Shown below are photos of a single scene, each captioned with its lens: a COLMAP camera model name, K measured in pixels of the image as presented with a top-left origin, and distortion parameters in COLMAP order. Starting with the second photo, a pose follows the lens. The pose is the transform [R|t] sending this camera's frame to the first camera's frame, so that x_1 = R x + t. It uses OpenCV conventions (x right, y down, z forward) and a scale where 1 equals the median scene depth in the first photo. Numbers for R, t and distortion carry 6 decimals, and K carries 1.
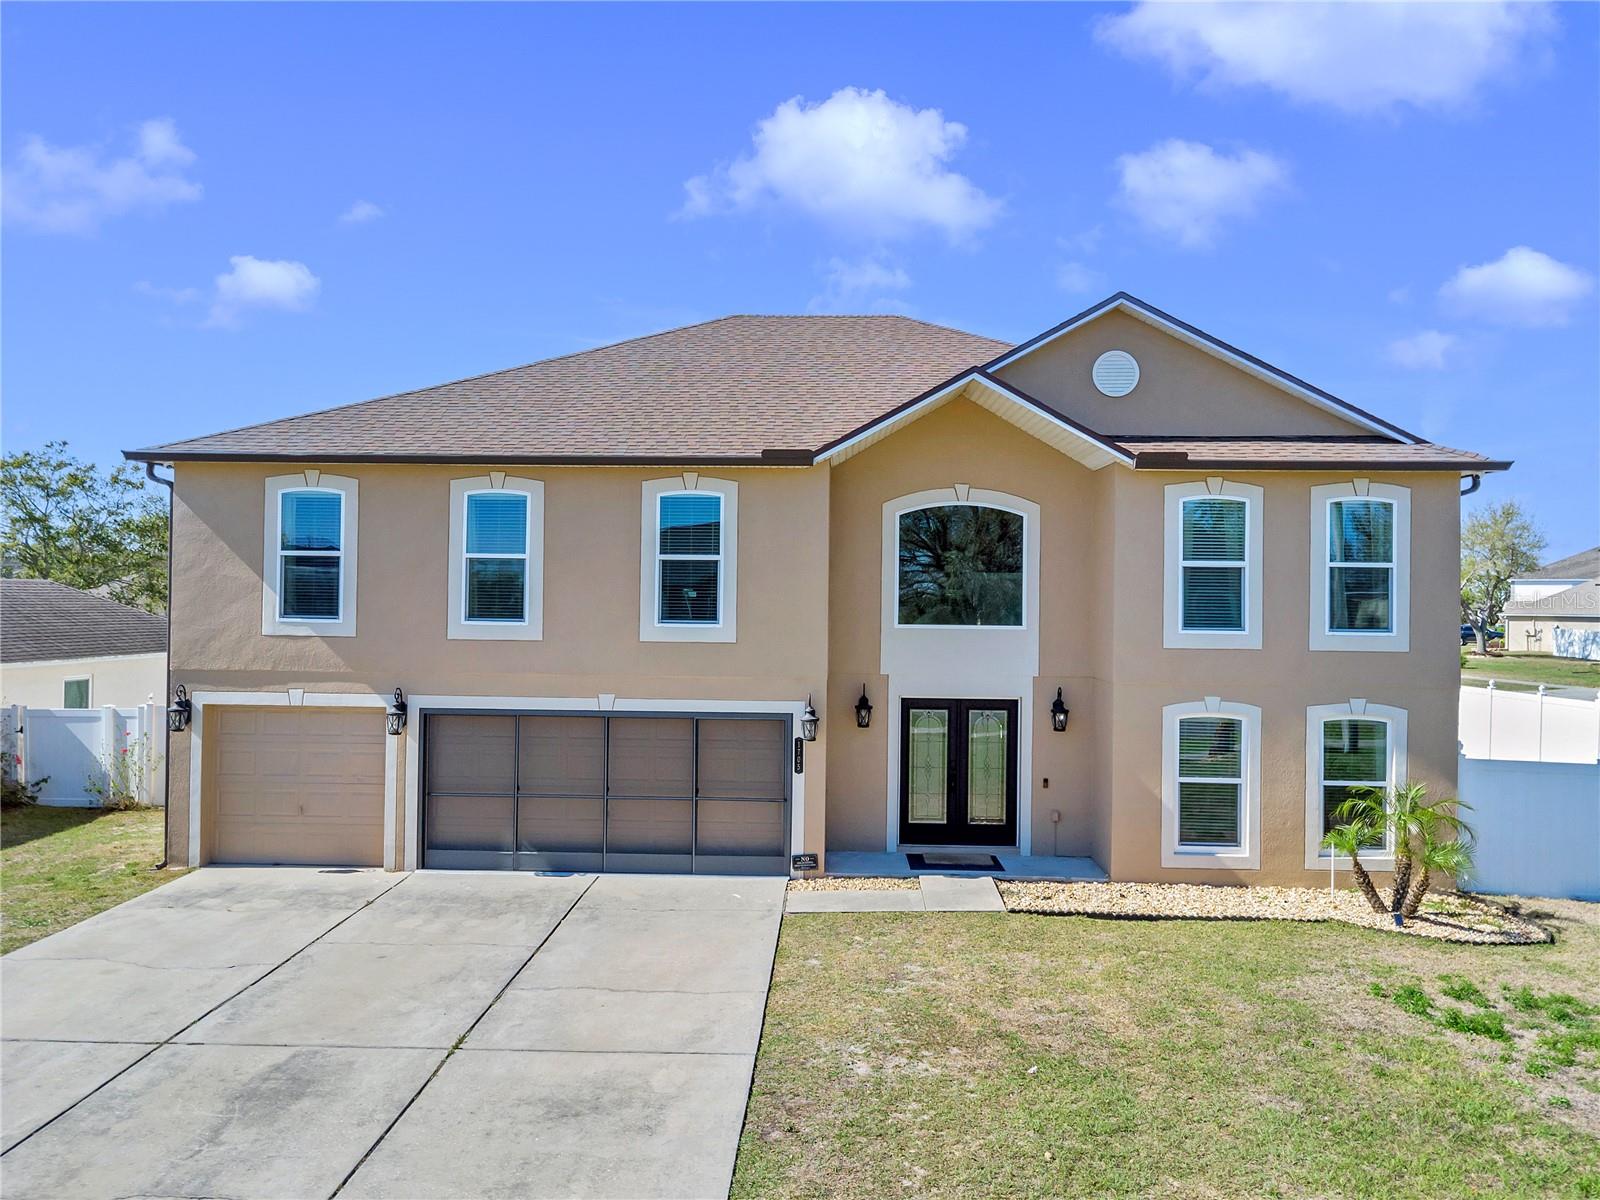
lens RADIAL K [[1185.8, 0, 800.0], [0, 1185.8, 600.0], [0, 0, 1]] dist [-0.001217, 0.001417]
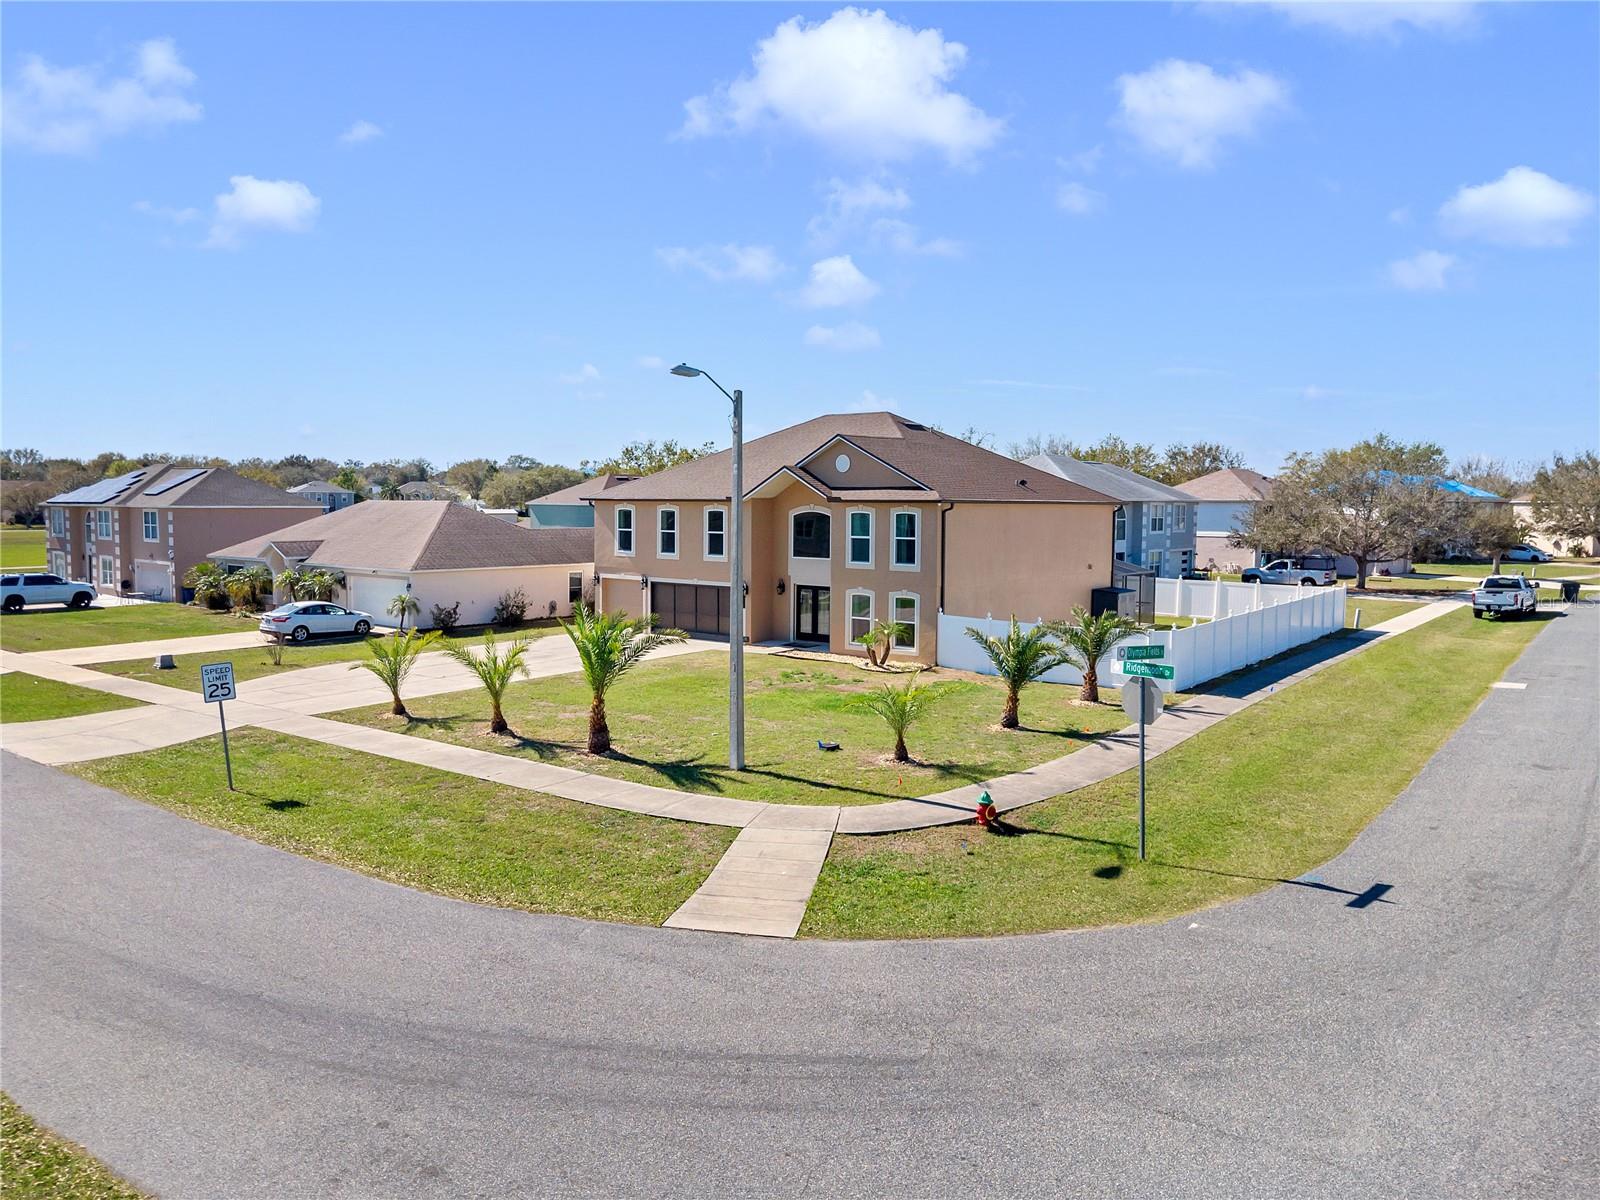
lens RADIAL K [[1185.8, 0, 800.0], [0, 1185.8, 600.0], [0, 0, 1]] dist [-0.001217, 0.001417]
pose [[0.797338, 0.044617, -0.601881, 1.796336], [0.004255, 0.996823, 0.079531, -0.099067], [0.603518, -0.065974, 0.794616, -1.165864]]
